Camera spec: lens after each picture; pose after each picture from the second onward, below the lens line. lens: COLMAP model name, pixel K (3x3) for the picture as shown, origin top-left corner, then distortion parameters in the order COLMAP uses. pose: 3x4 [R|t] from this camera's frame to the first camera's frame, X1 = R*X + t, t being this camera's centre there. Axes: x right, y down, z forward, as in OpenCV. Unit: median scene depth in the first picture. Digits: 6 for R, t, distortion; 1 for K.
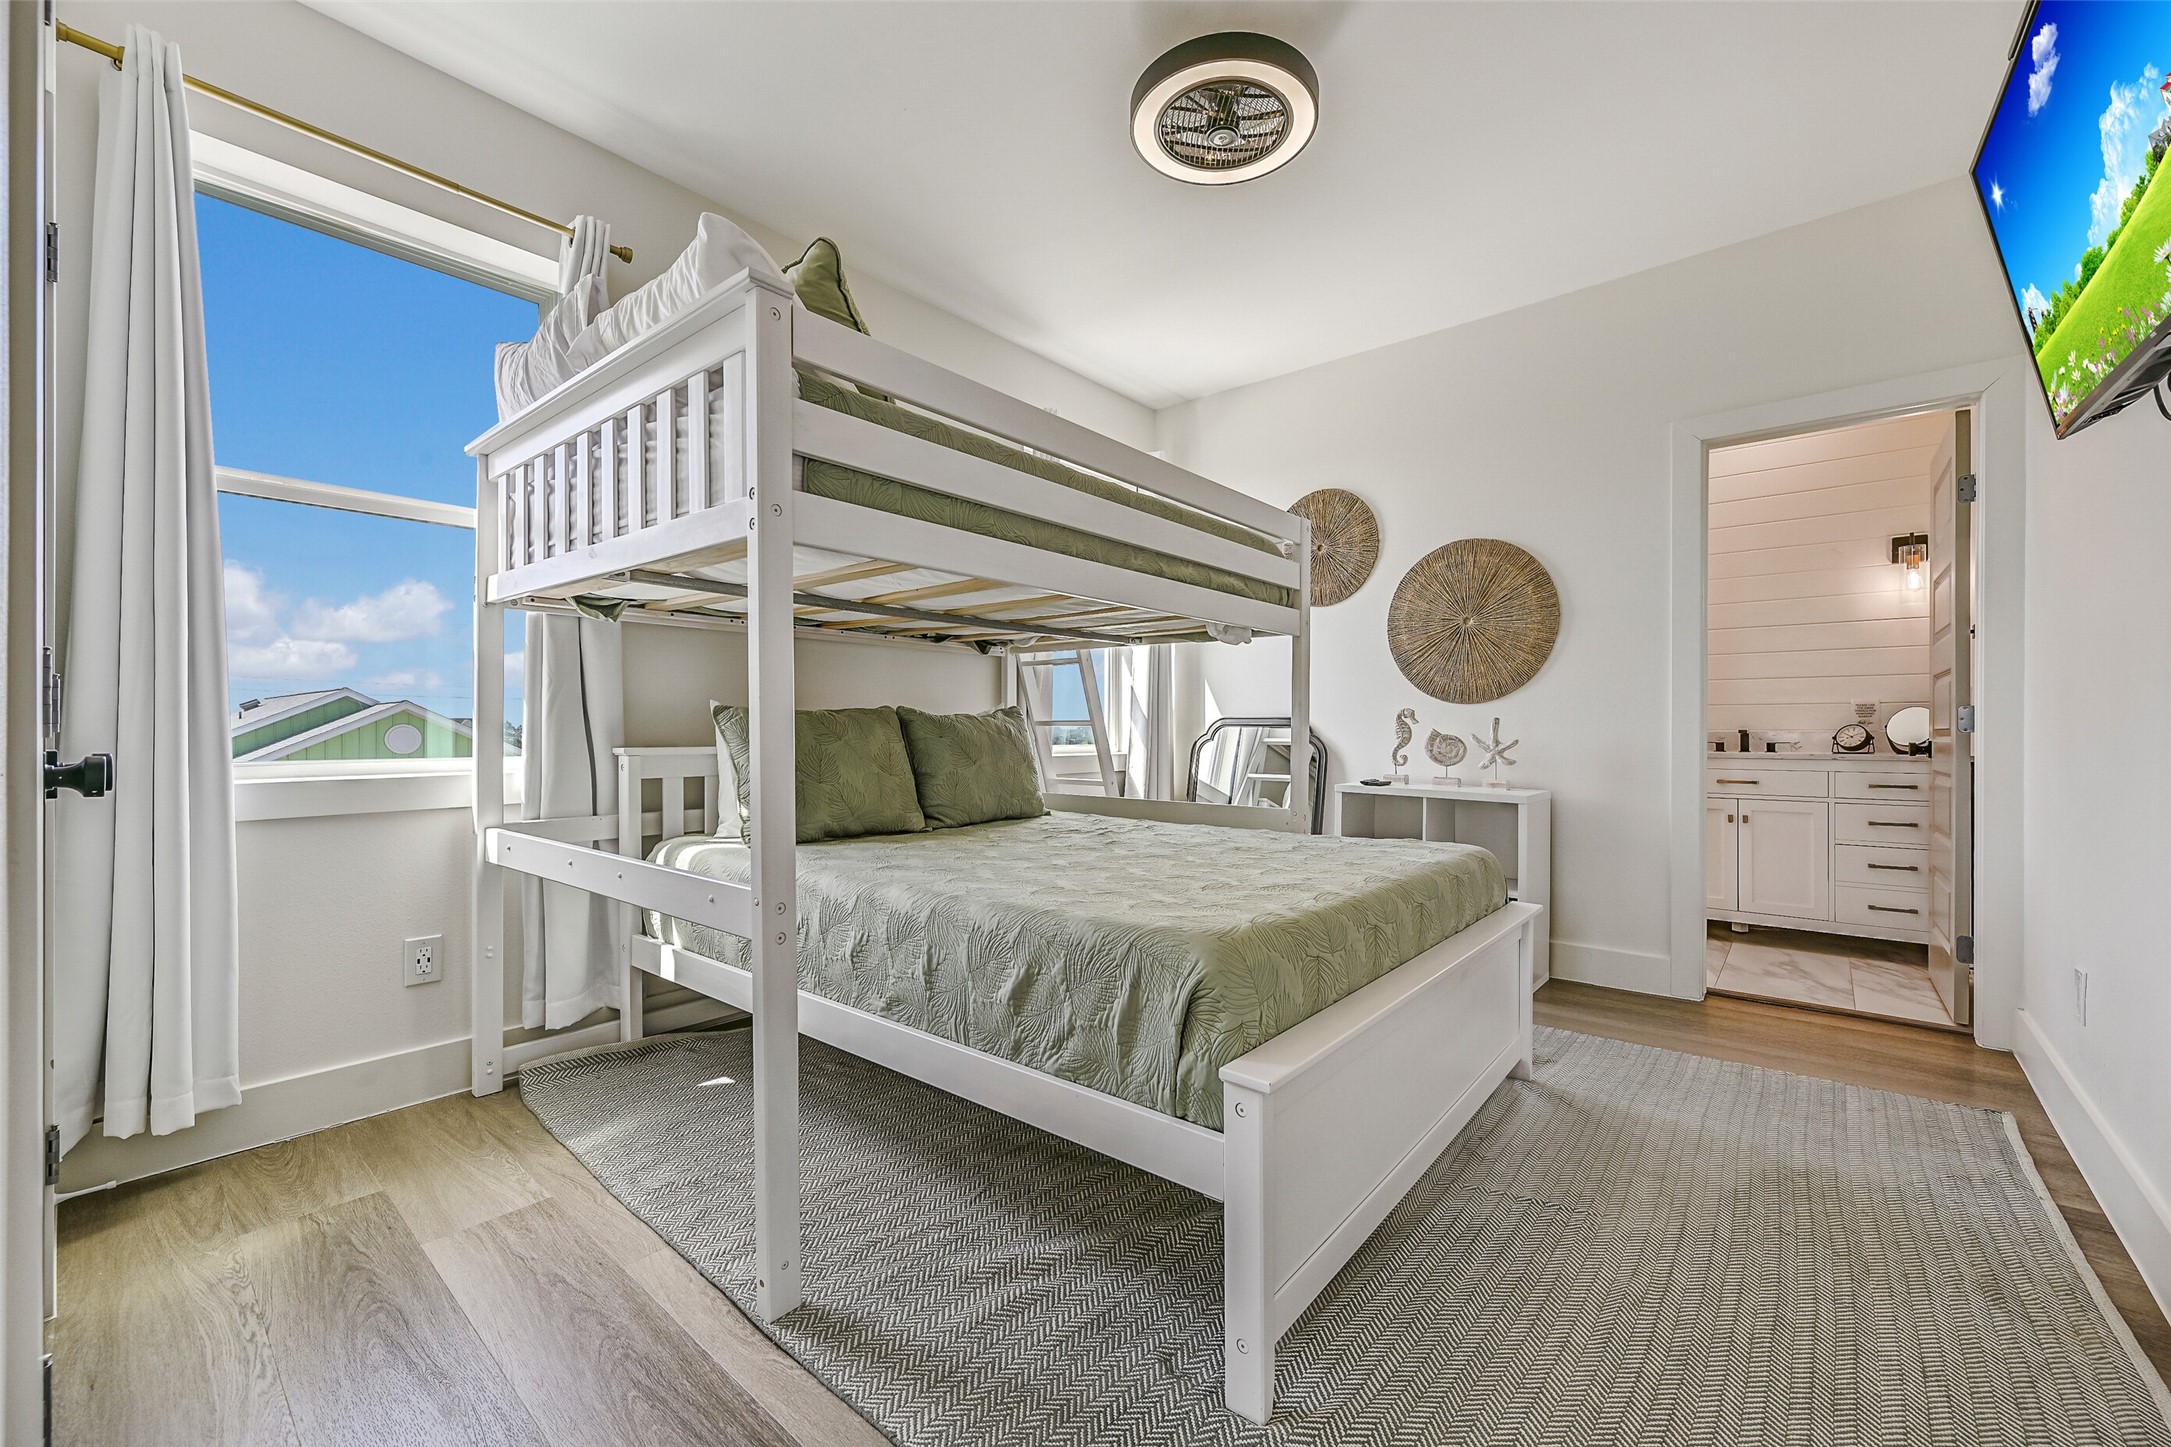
lens RADIAL K [[862.3, 0, 1095.3], [0, 862.3, 728.0], [0, 0, 1]] dist [0.001639, 0.000205]
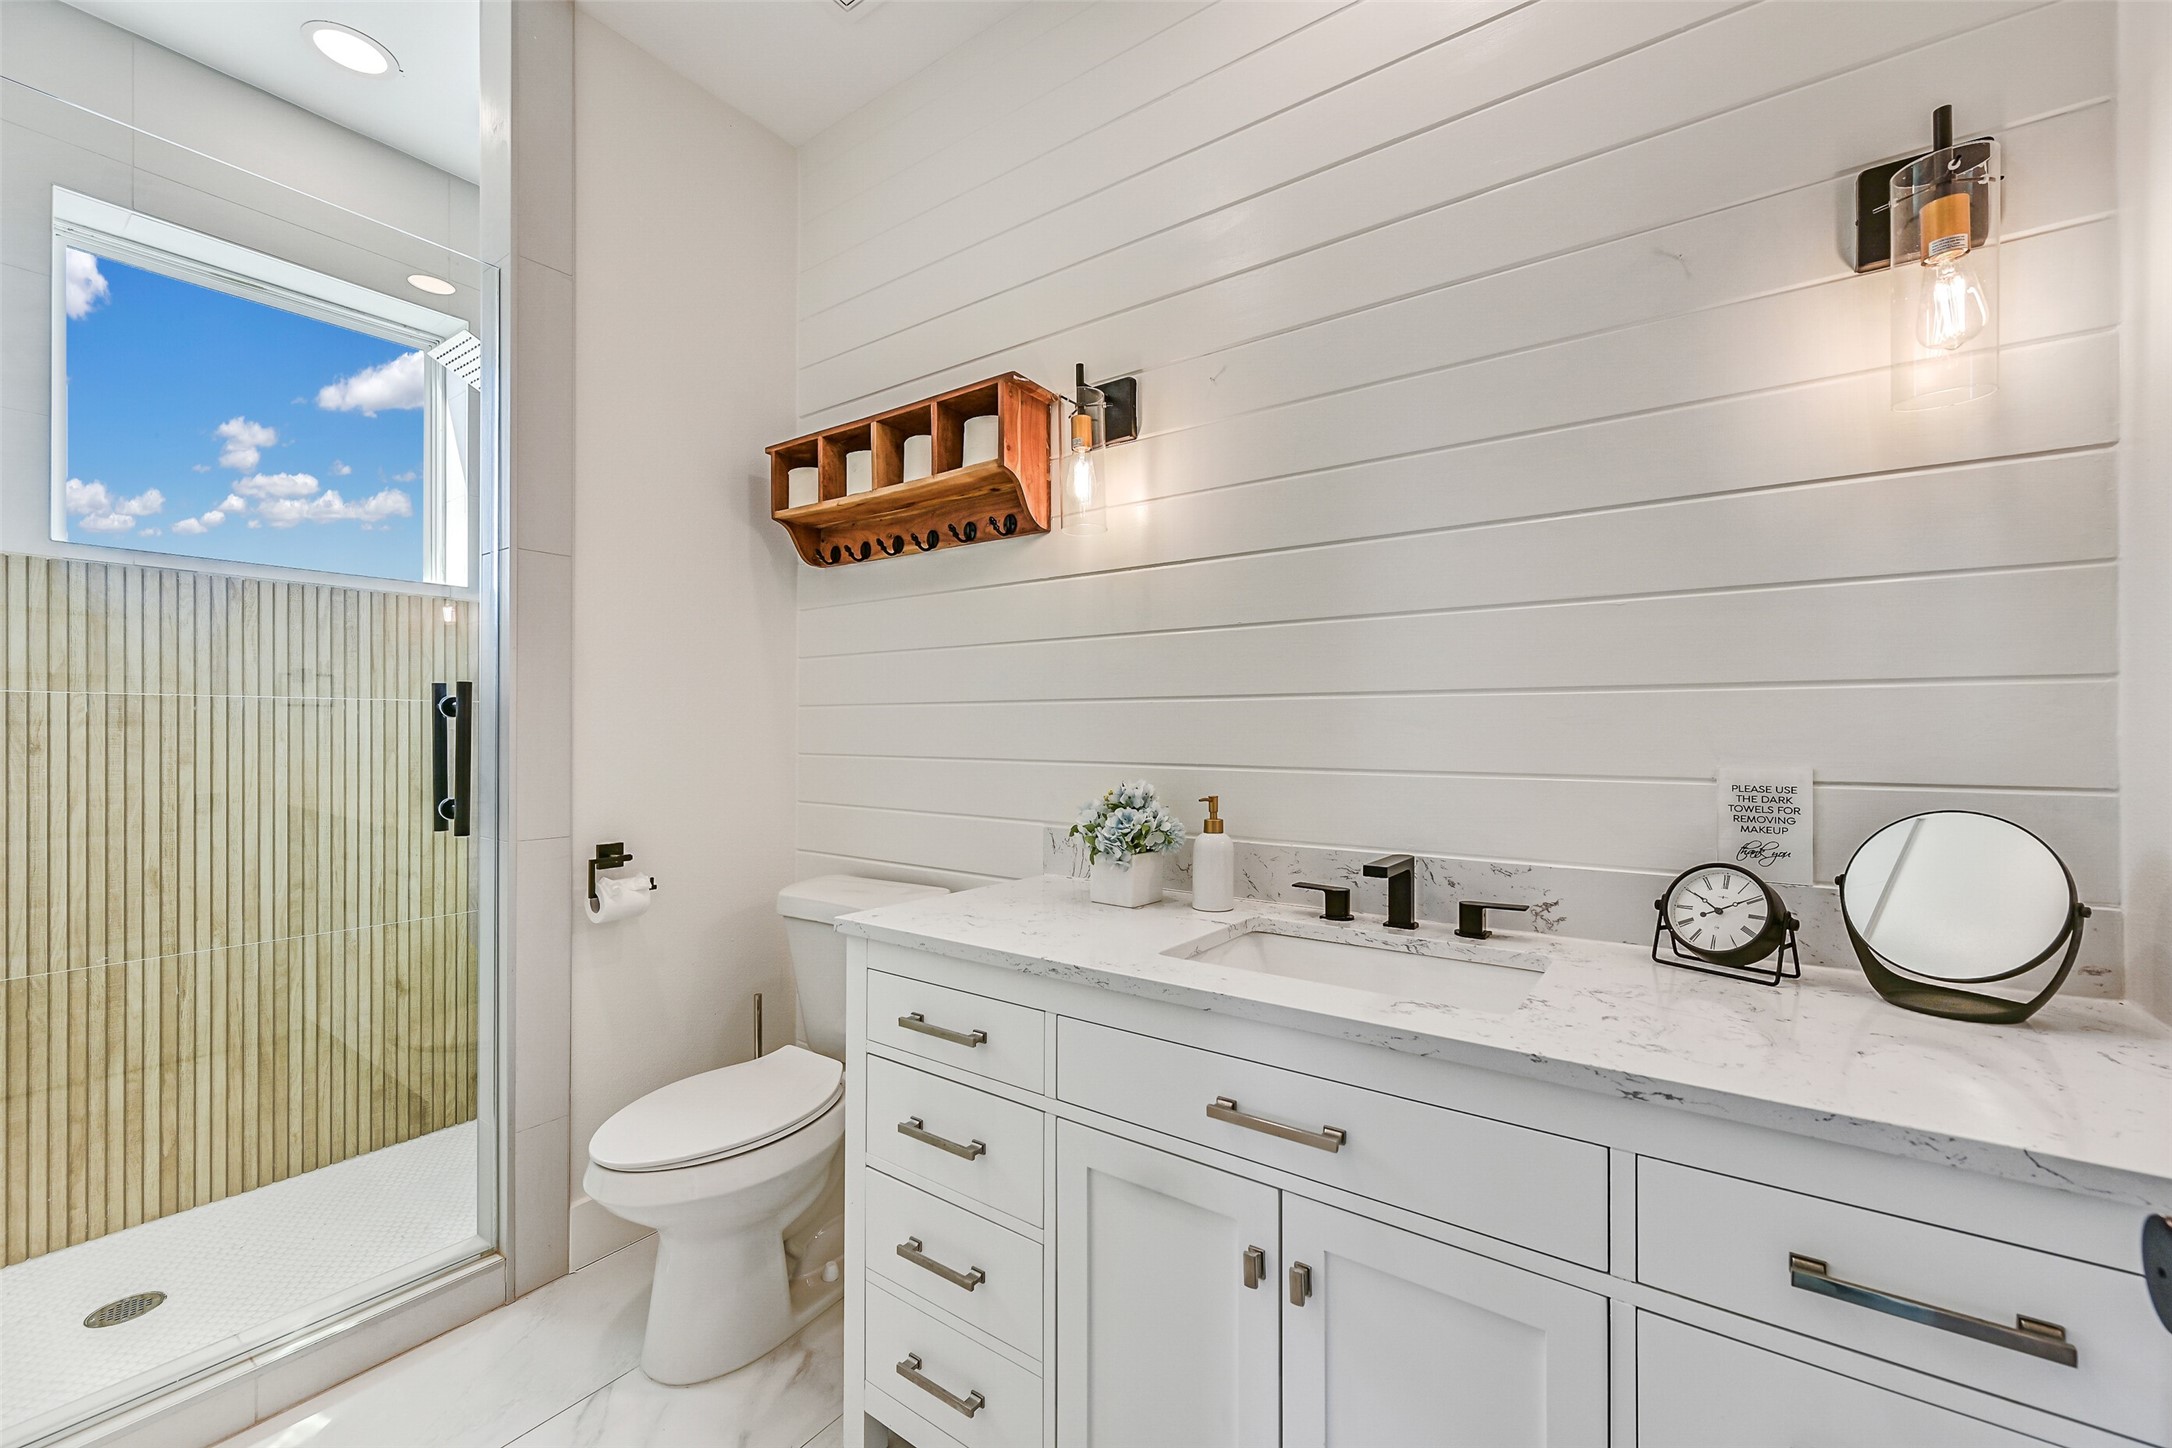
lens RADIAL K [[848.1, 0, 1091.9], [0, 848.1, 731.3], [0, 0, 1]] dist [-0.000116, 0.000047]
pose [[0.996937, 0.002639, 0.078163, 0.658869], [-0.002323, 0.999989, -0.004130, -0.045007], [-0.078173, 0.003936, 0.996932, 0.750122]]
